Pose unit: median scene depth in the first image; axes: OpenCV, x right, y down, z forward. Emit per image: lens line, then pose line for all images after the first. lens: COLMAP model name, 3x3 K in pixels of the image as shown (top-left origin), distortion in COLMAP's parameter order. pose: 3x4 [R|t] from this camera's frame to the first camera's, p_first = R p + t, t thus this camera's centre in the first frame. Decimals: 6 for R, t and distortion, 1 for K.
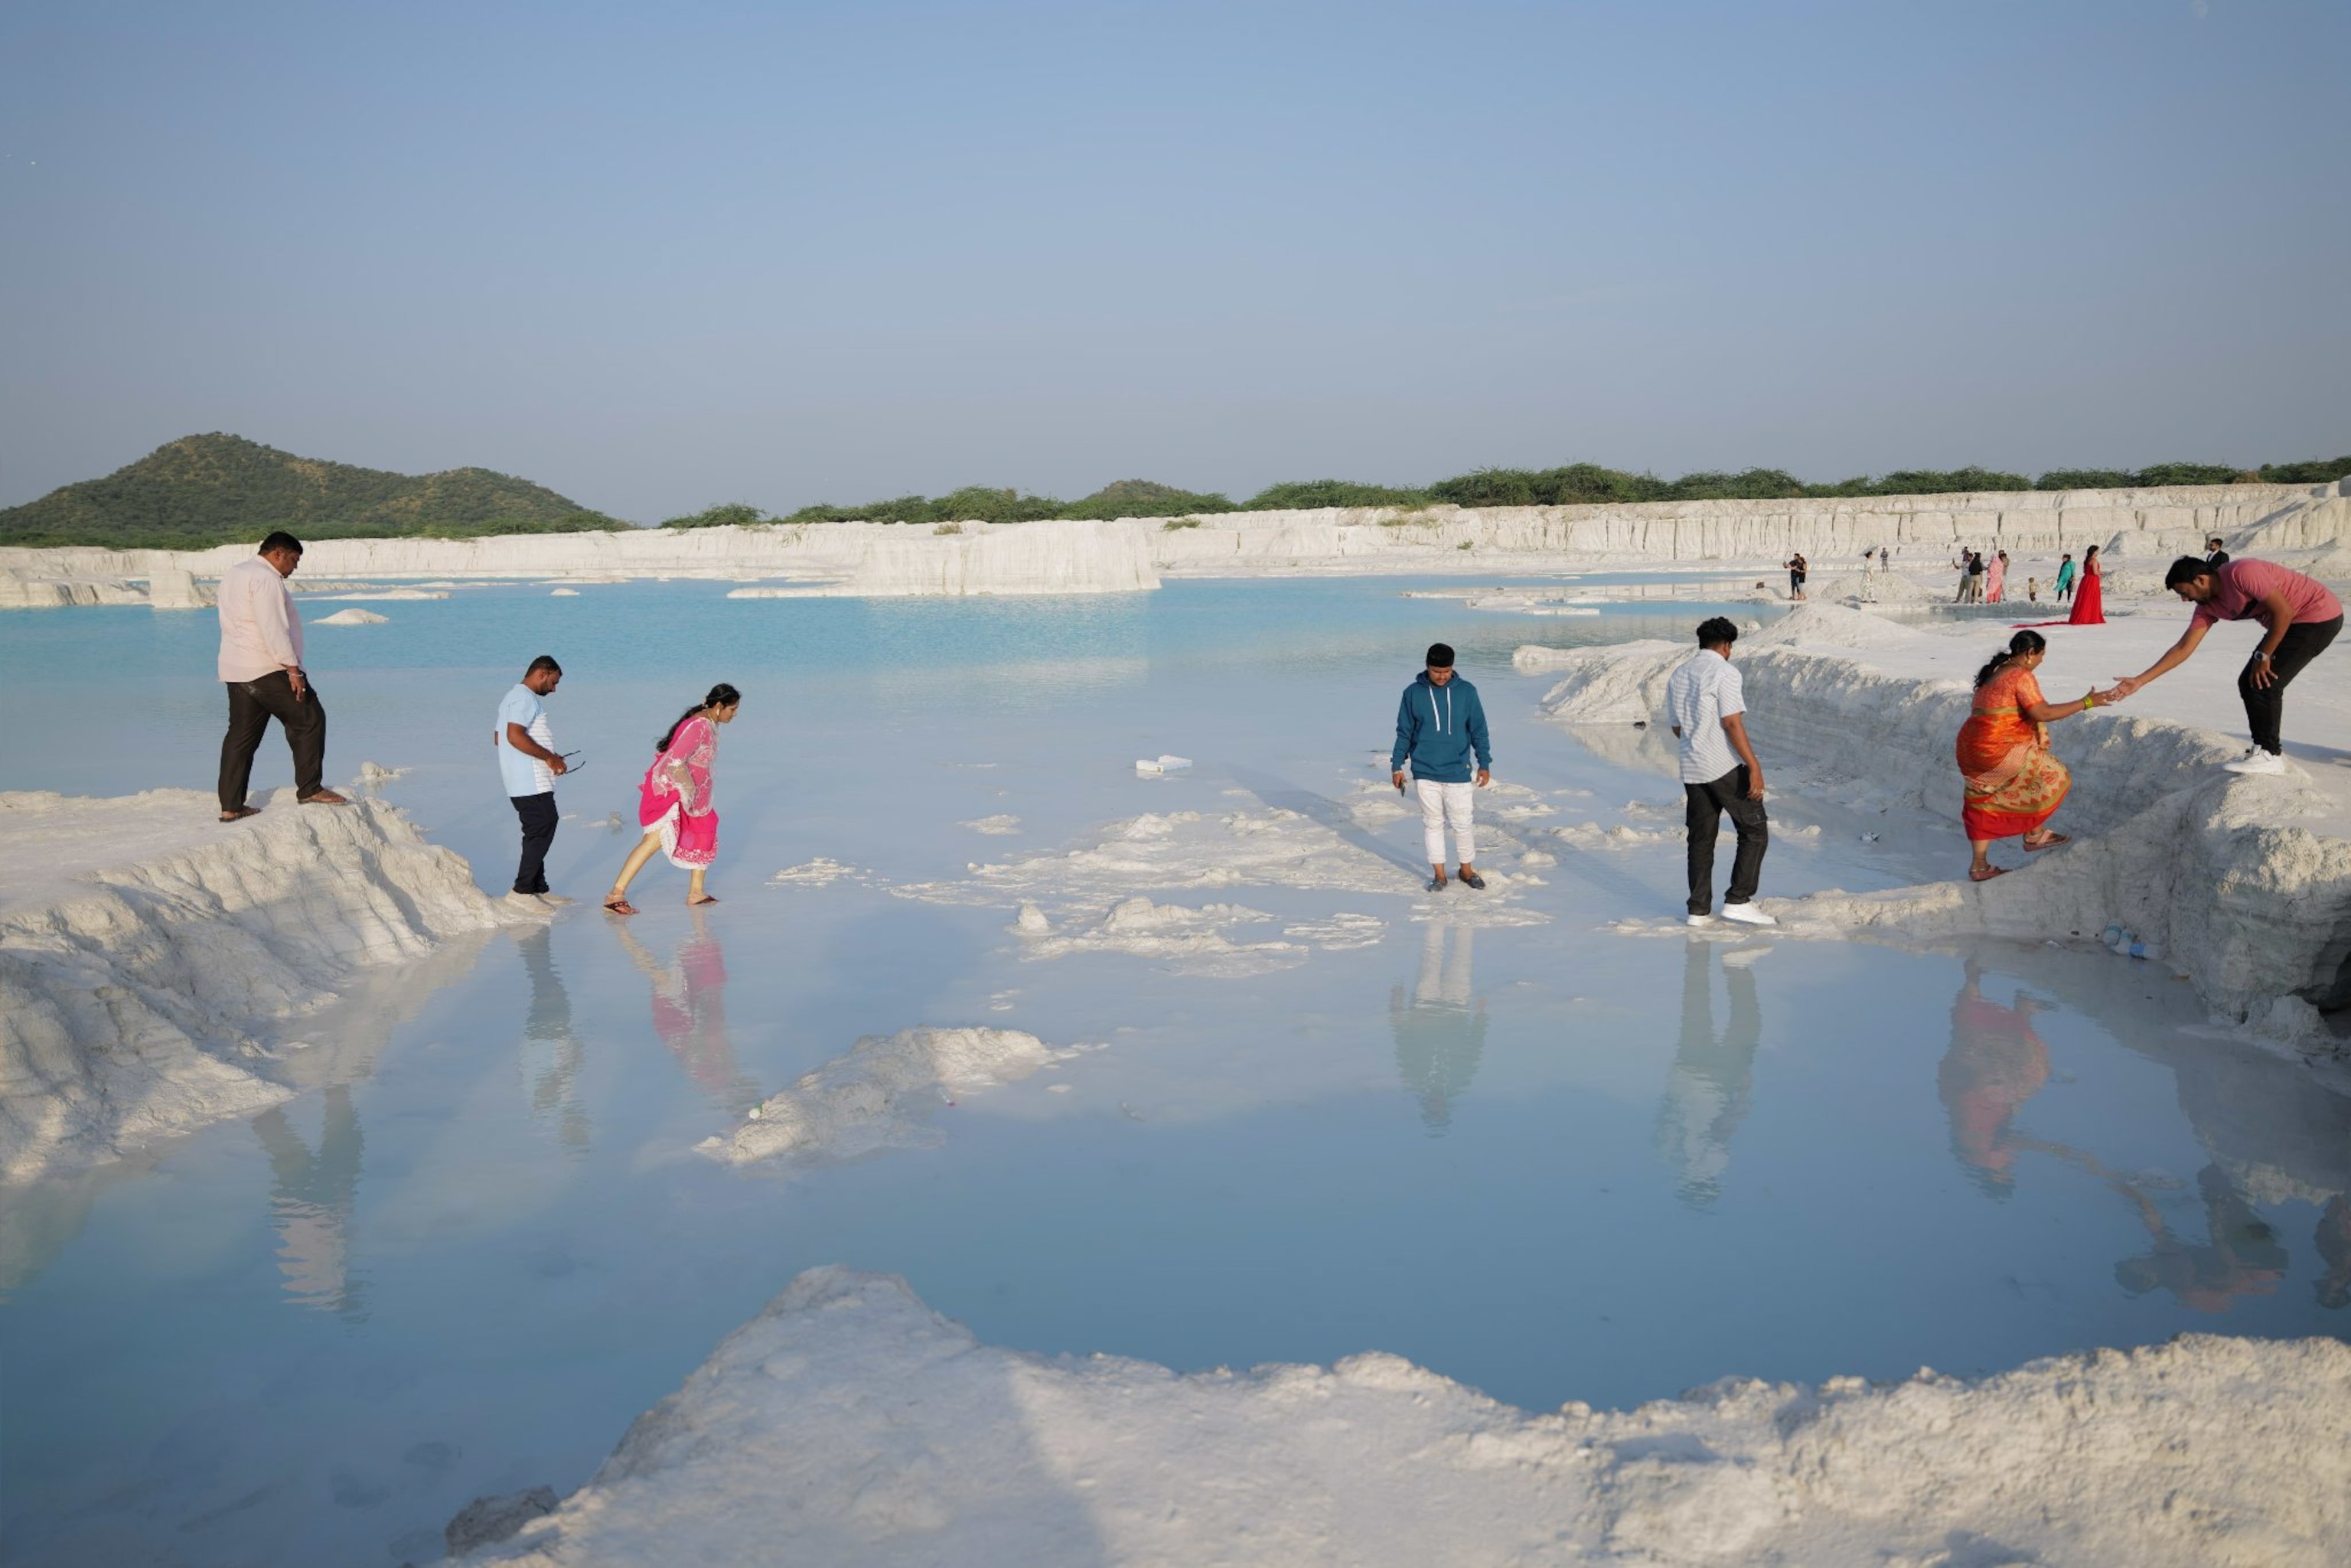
lens RADIAL K [[3613.7, 0, 1175.0], [0, 3613.7, 782.1], [0, 0, 1]] dist [0.084058, 0.000000]
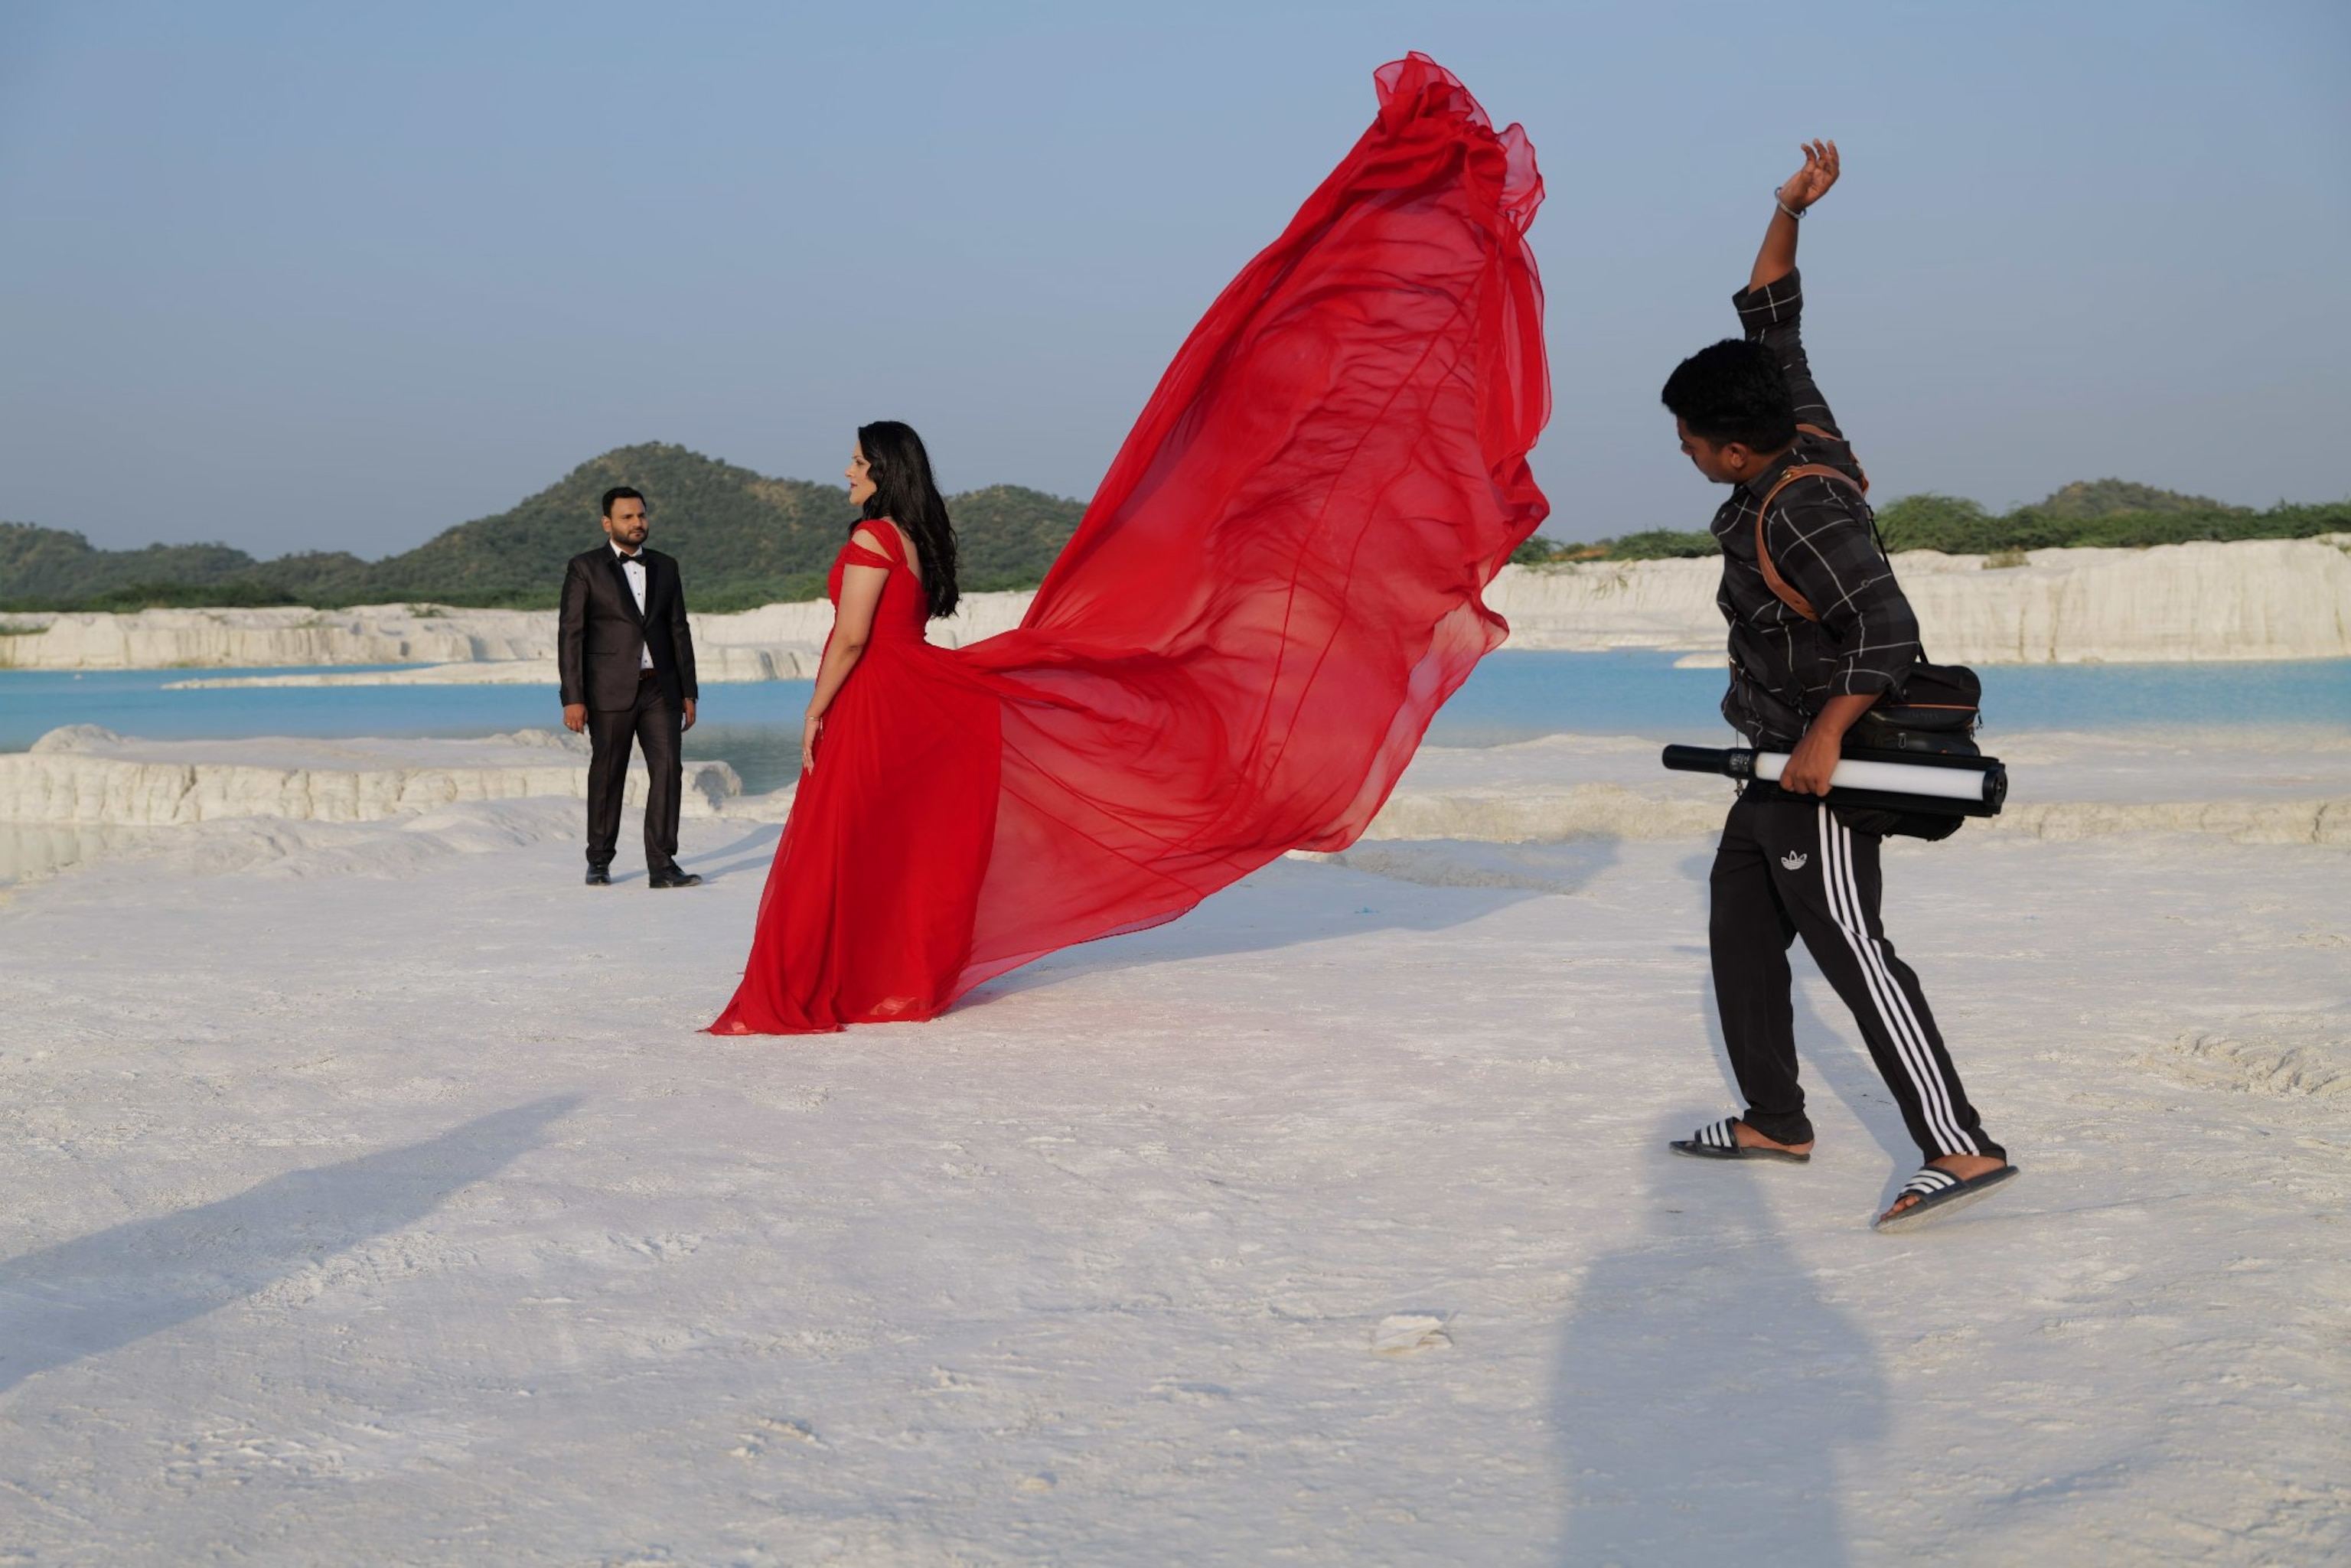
lens RADIAL K [[3613.7, 0, 1175.7], [0, 3613.7, 783.8], [0, 0, 1]] dist [0.084058, 0.000000]
pose [[0.864270, 0.022403, -0.502529, 0.156296], [-0.021737, 0.999738, 0.007184, -0.038991], [0.502558, 0.004715, 0.864531, 0.459089]]
